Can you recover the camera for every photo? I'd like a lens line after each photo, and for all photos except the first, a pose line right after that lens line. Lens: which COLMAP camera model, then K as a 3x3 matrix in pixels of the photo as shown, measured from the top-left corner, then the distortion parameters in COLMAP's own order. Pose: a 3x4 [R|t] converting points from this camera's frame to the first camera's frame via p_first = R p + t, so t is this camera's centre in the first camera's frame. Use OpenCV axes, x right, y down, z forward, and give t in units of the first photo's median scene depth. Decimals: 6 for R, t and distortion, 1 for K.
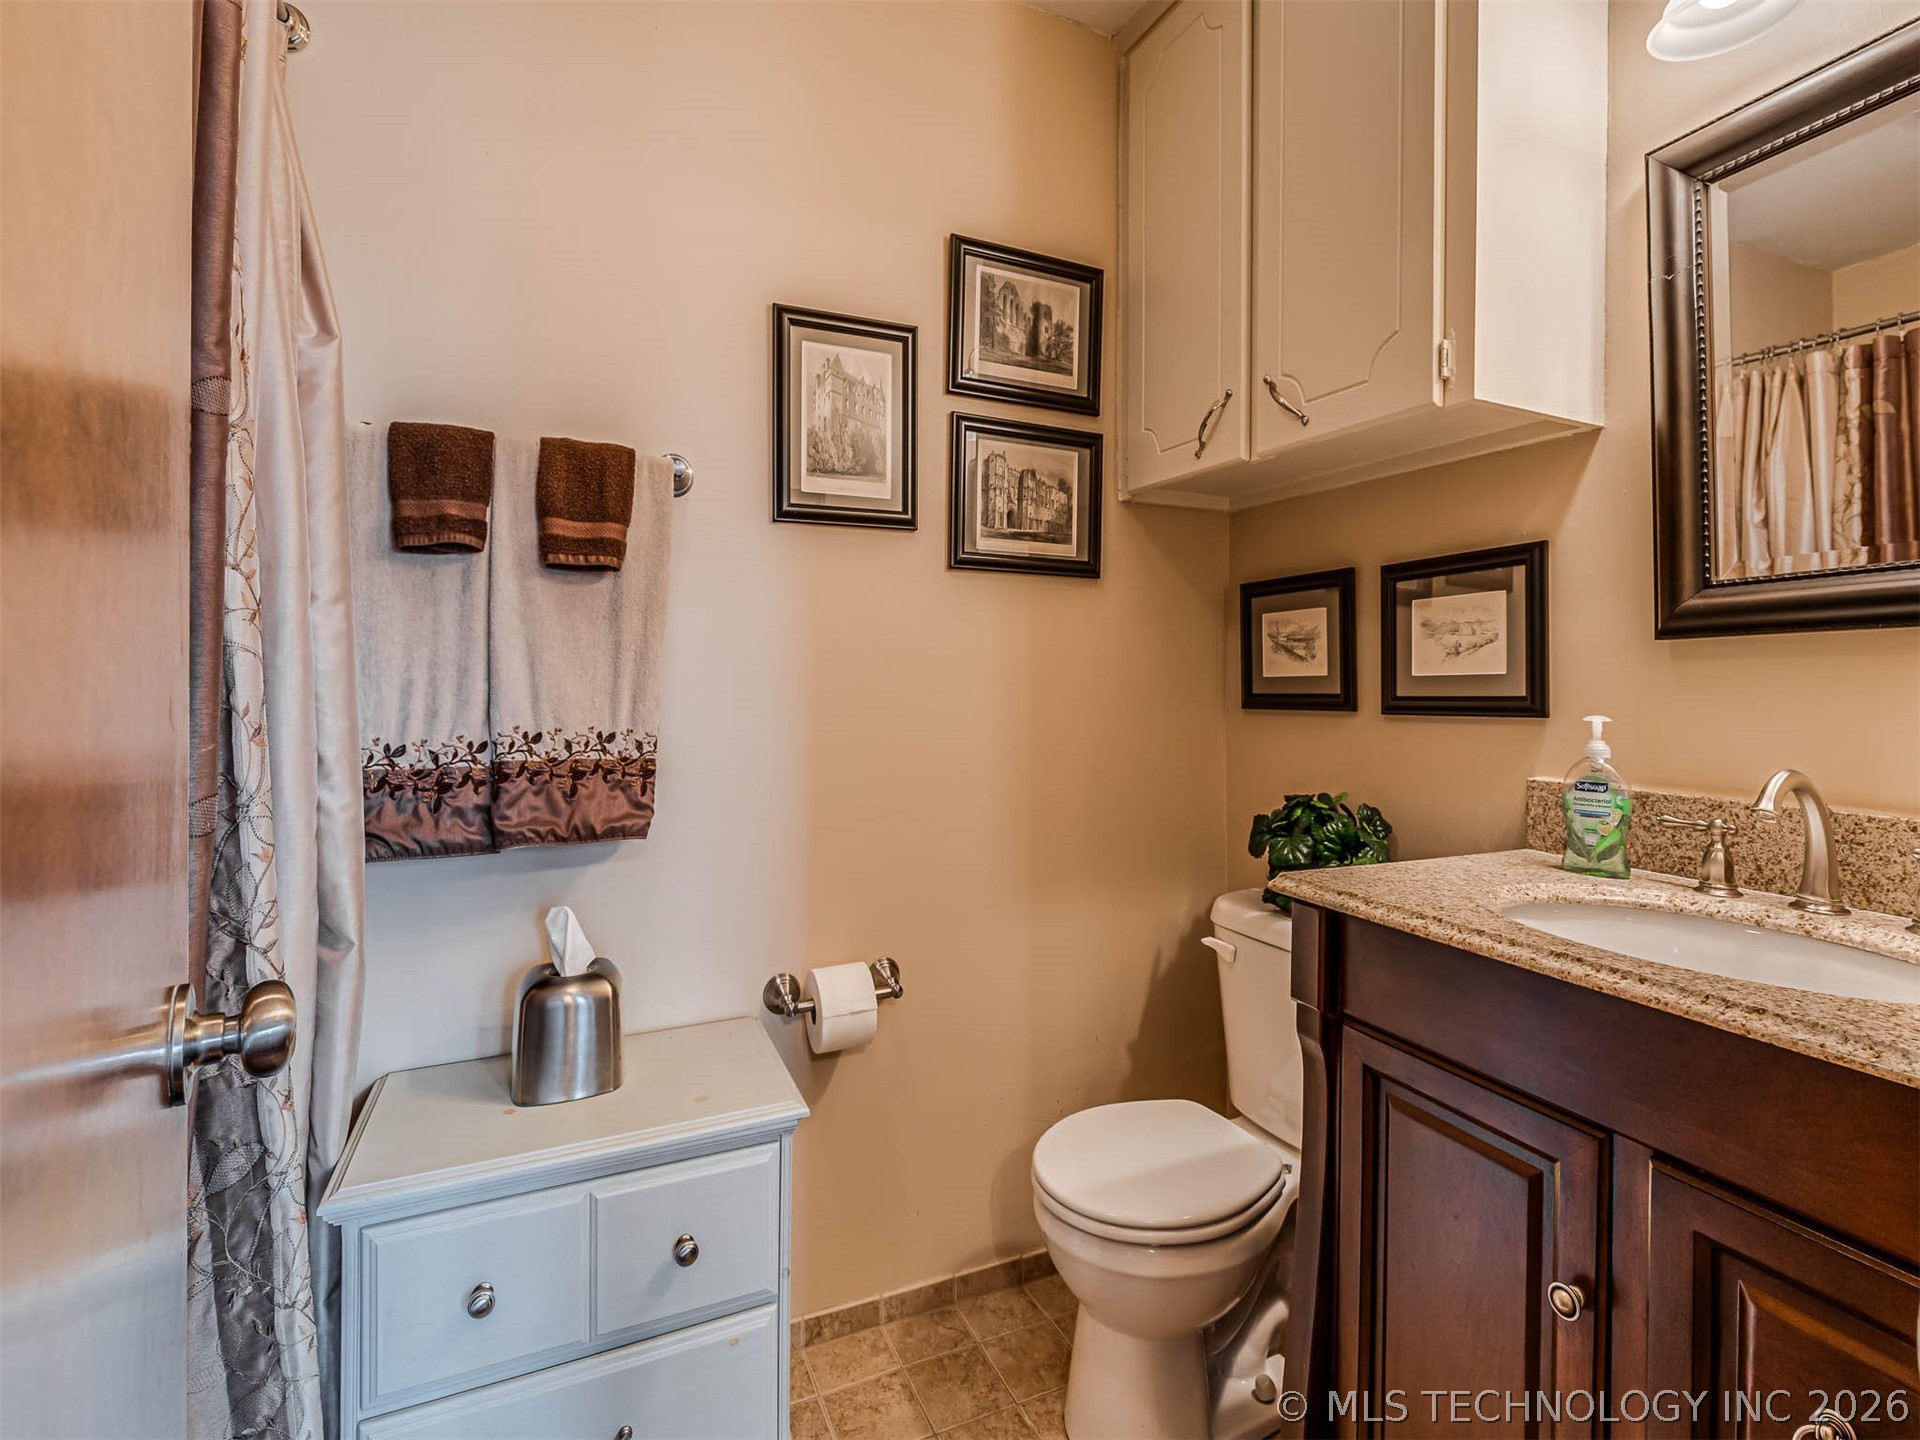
lens RADIAL K [[912.9, 0, 966.2], [0, 912.9, 685.8], [0, 0, 1]] dist [0.000313, 0.000510]
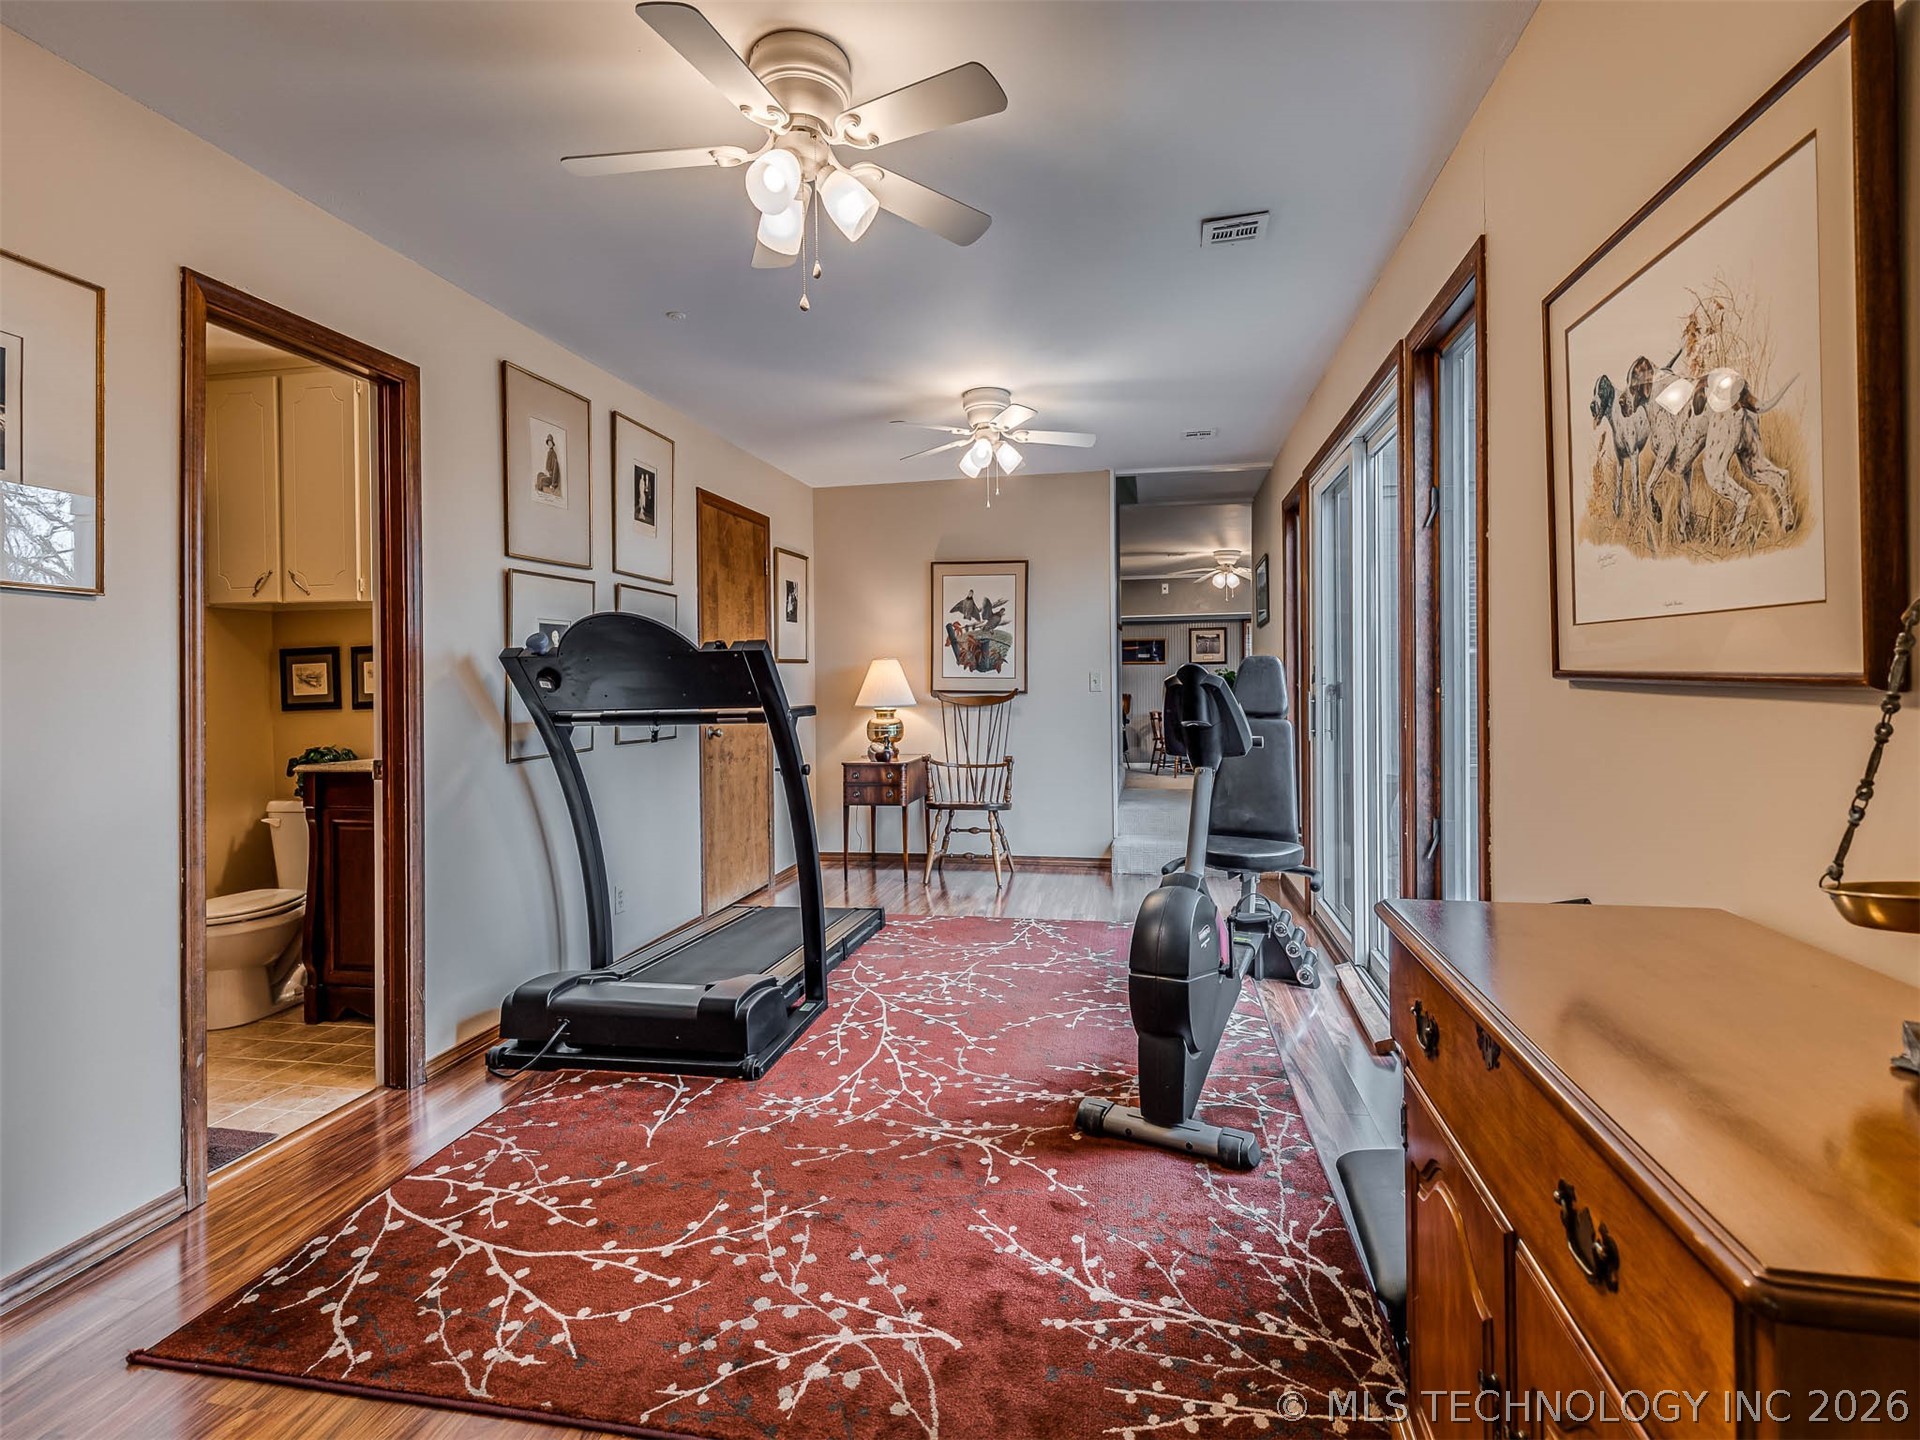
lens RADIAL K [[912.9, 0, 966.2], [0, 912.9, 685.8], [0, 0, 1]] dist [0.000313, 0.000510]
pose [[0.594391, -0.018221, 0.803970, -0.470414], [0.023979, 0.999700, 0.004928, -0.004810], [-0.803819, 0.016349, 0.594650, -1.585919]]
